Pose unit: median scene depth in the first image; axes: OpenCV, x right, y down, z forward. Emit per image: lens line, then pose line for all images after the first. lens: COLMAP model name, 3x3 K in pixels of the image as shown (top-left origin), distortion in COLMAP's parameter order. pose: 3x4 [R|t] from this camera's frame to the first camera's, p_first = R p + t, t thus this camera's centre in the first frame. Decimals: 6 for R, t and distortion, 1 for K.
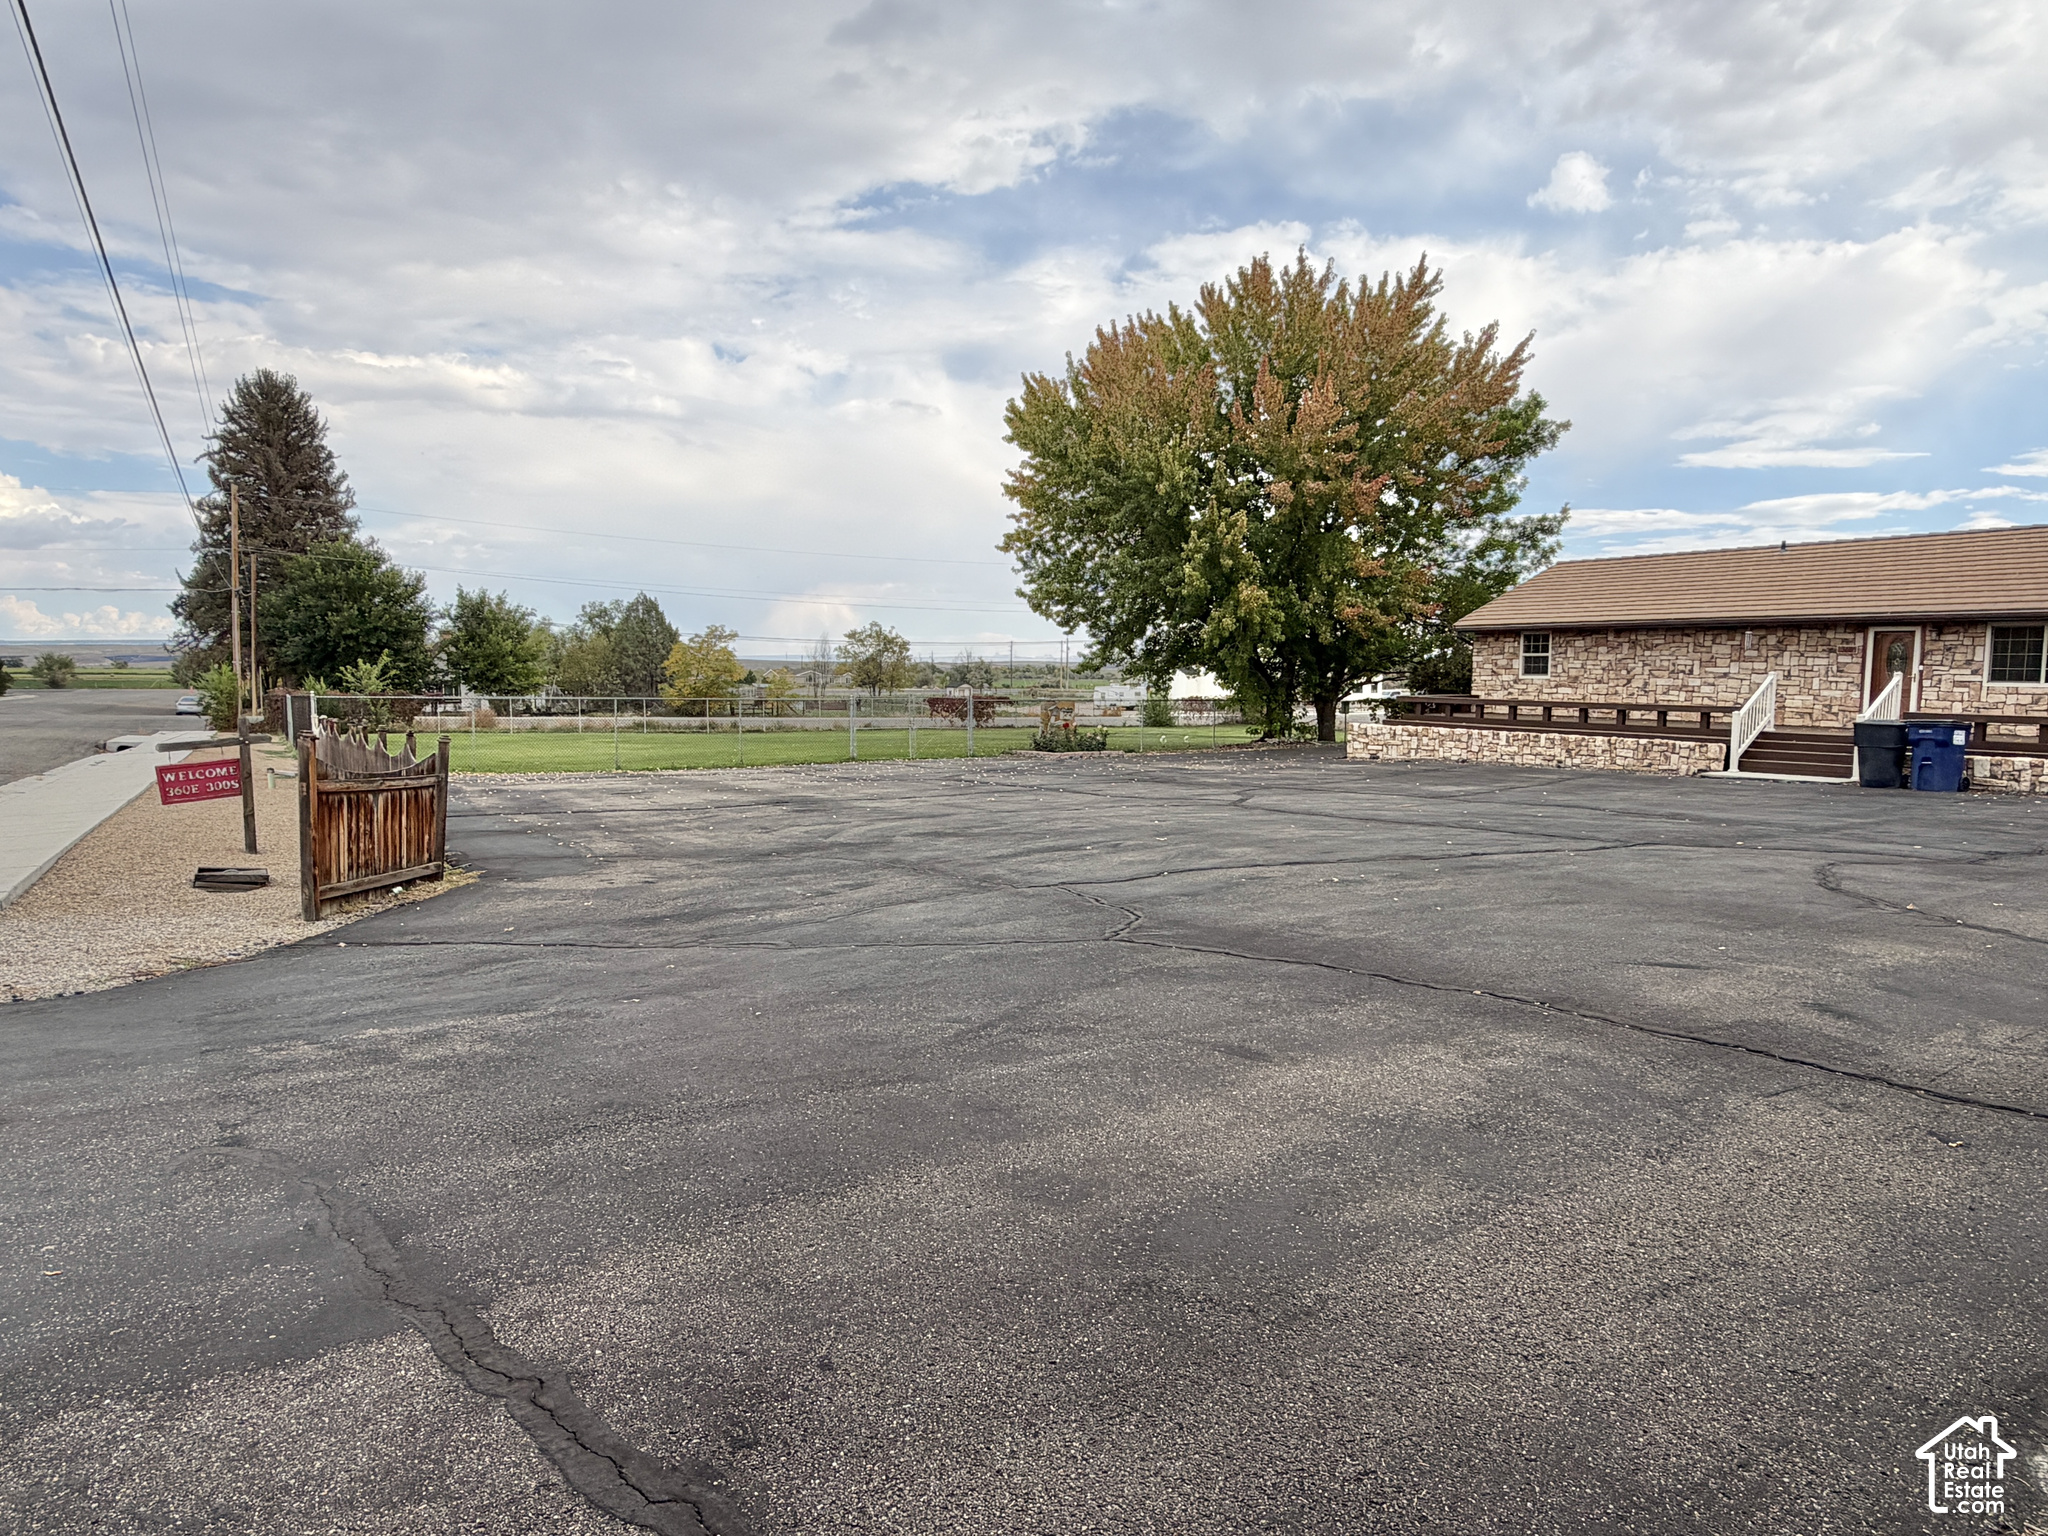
lens RADIAL K [[1229.9, 0, 1024.0], [0, 1229.9, 768.0], [0, 0, 1]] dist [-0.000427, -0.000467]
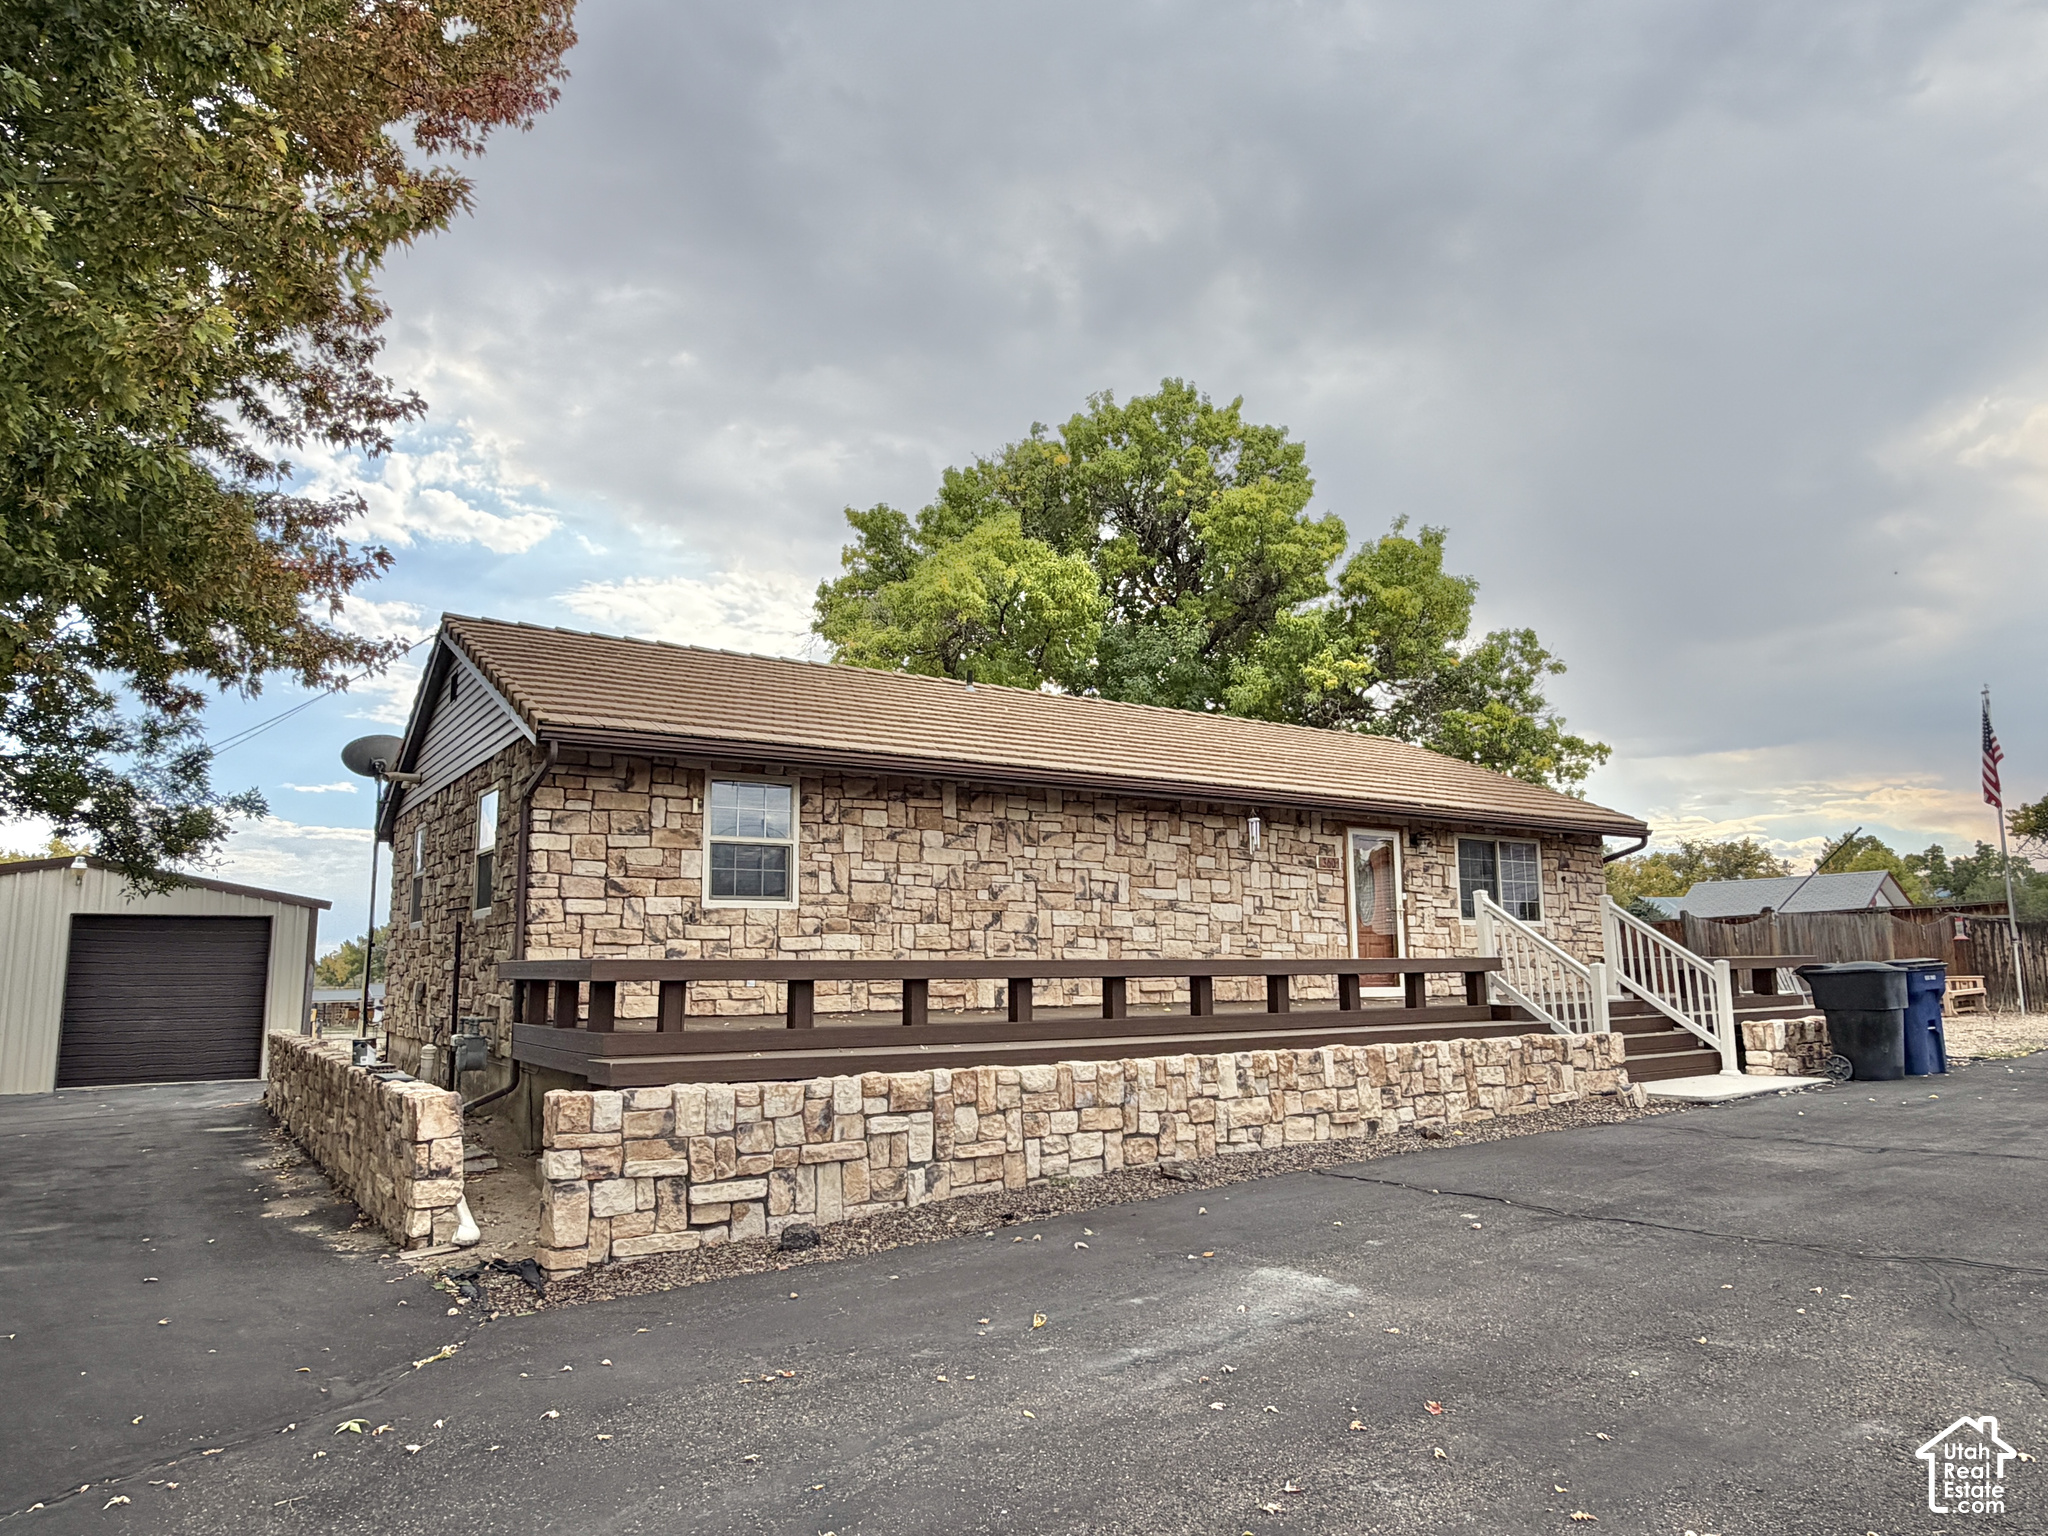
lens RADIAL K [[1306.1, 0, 1027.4], [0, 1306.1, 774.5], [0, 0, 1]] dist [0.001401, 0.002204]
pose [[-0.038036, 0.142315, 0.989090, 0.042485], [0.091349, 0.986157, -0.138380, -0.052110], [-0.995092, 0.085089, -0.050510, 0.939921]]
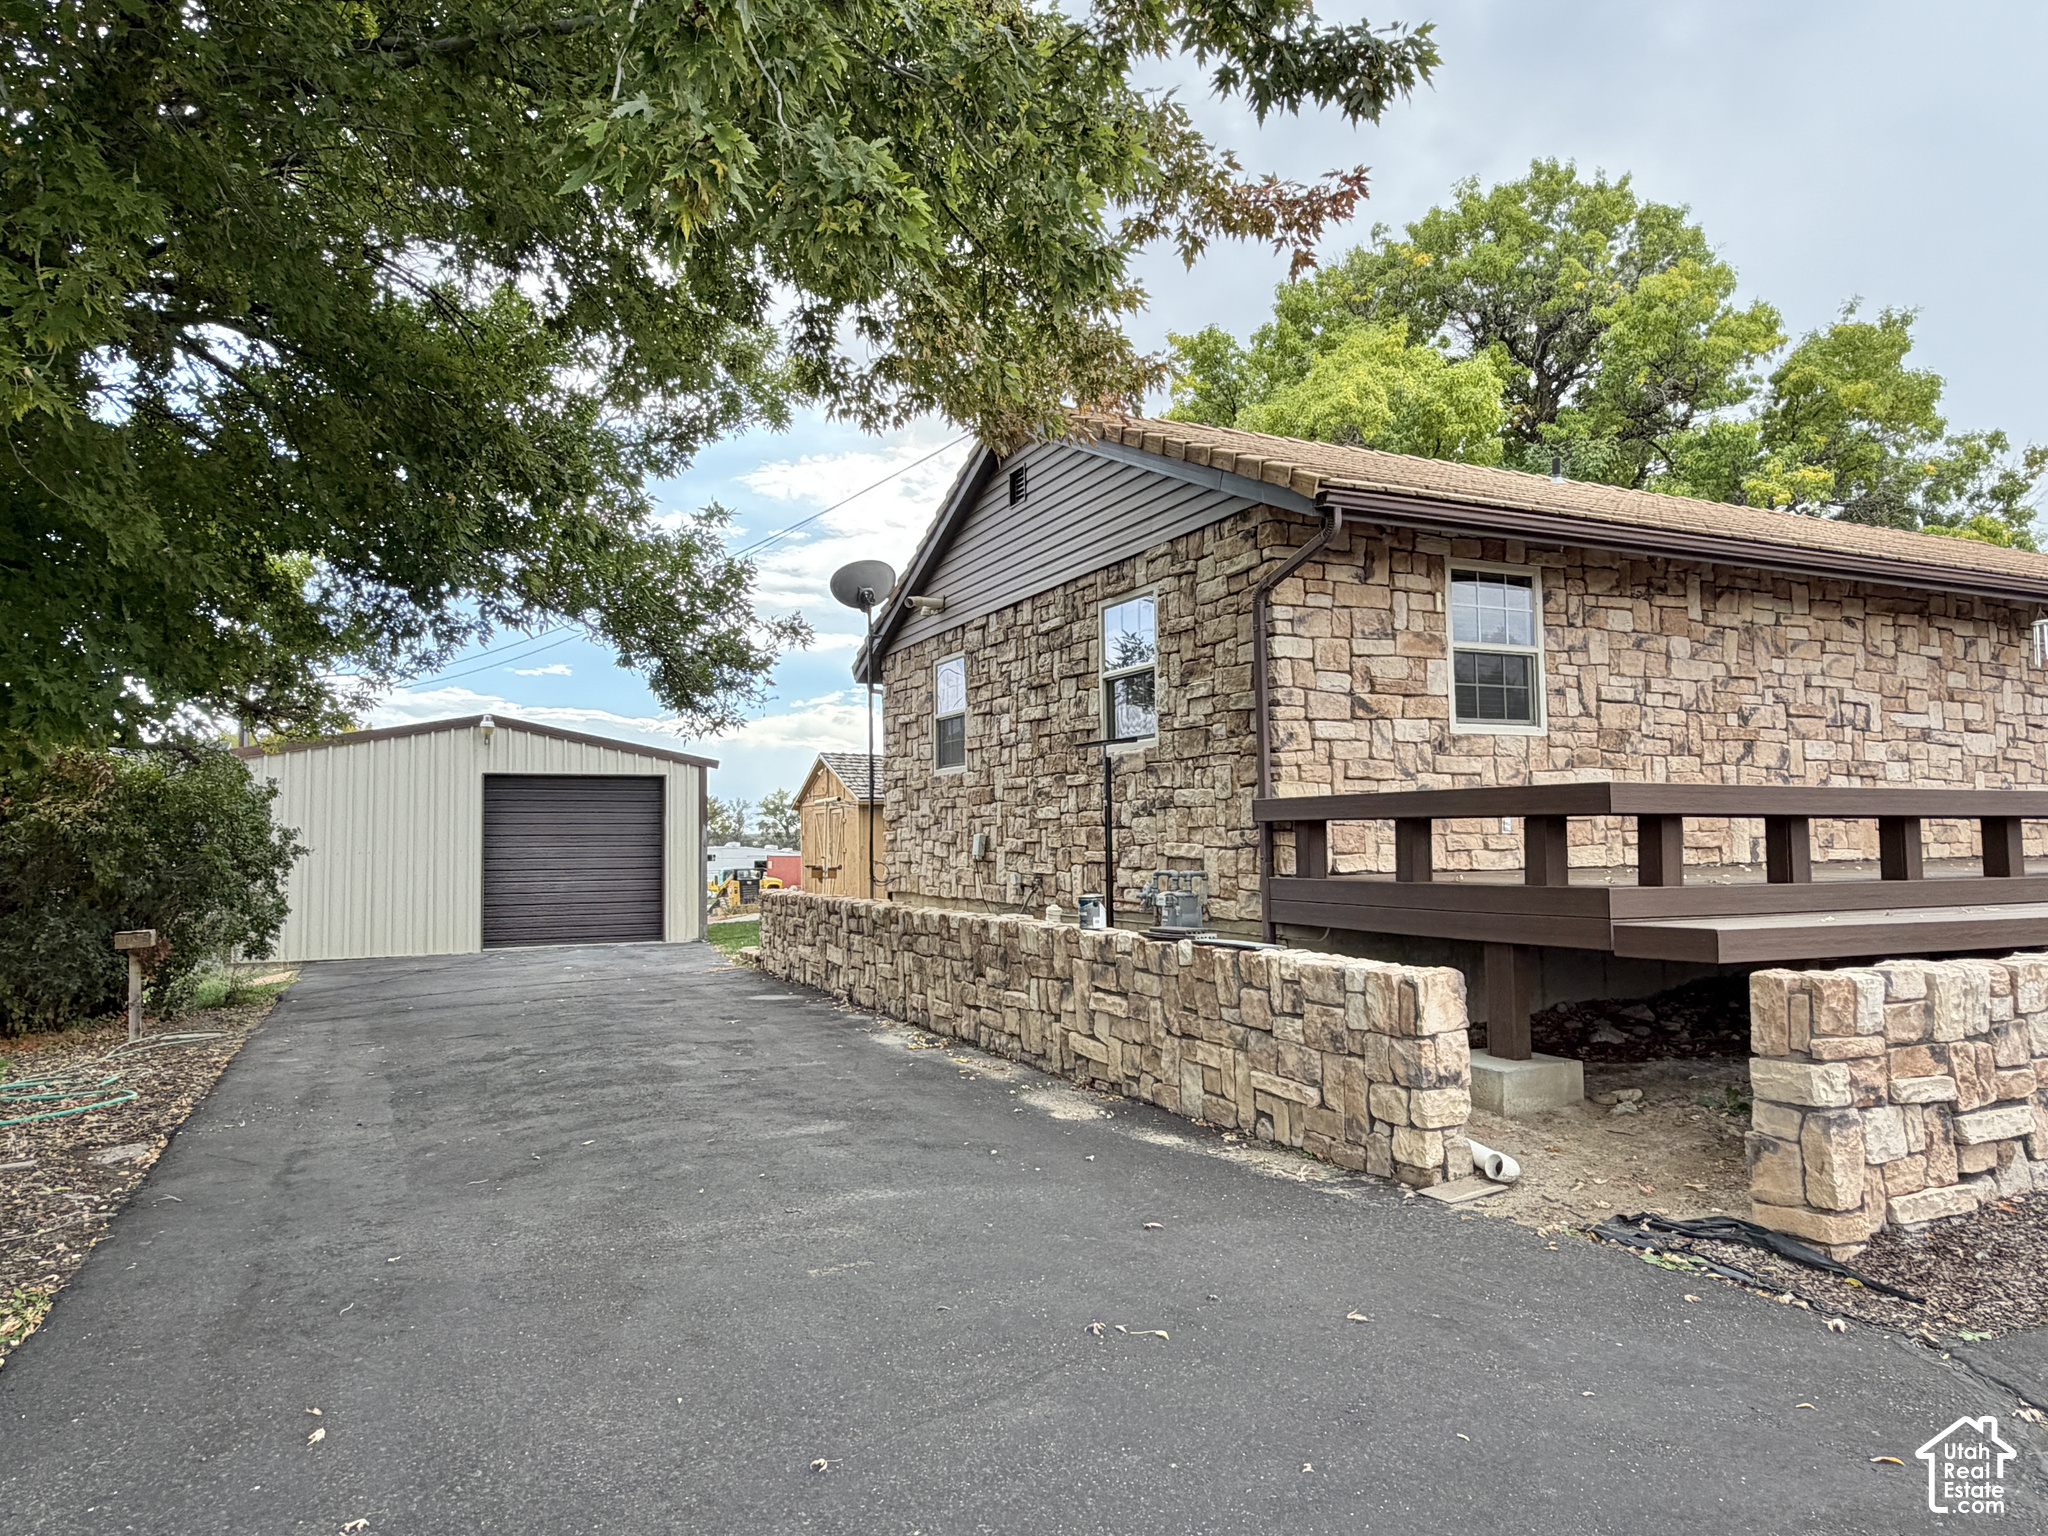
lens RADIAL K [[1306.1, 0, 1027.4], [0, 1306.1, 774.5], [0, 0, 1]] dist [0.001401, 0.002204]
pose [[0.103331, 0.044214, 0.993664, 0.119996], [0.093785, 0.994128, -0.053987, -0.058519], [-0.990216, 0.098769, 0.098578, 1.077623]]
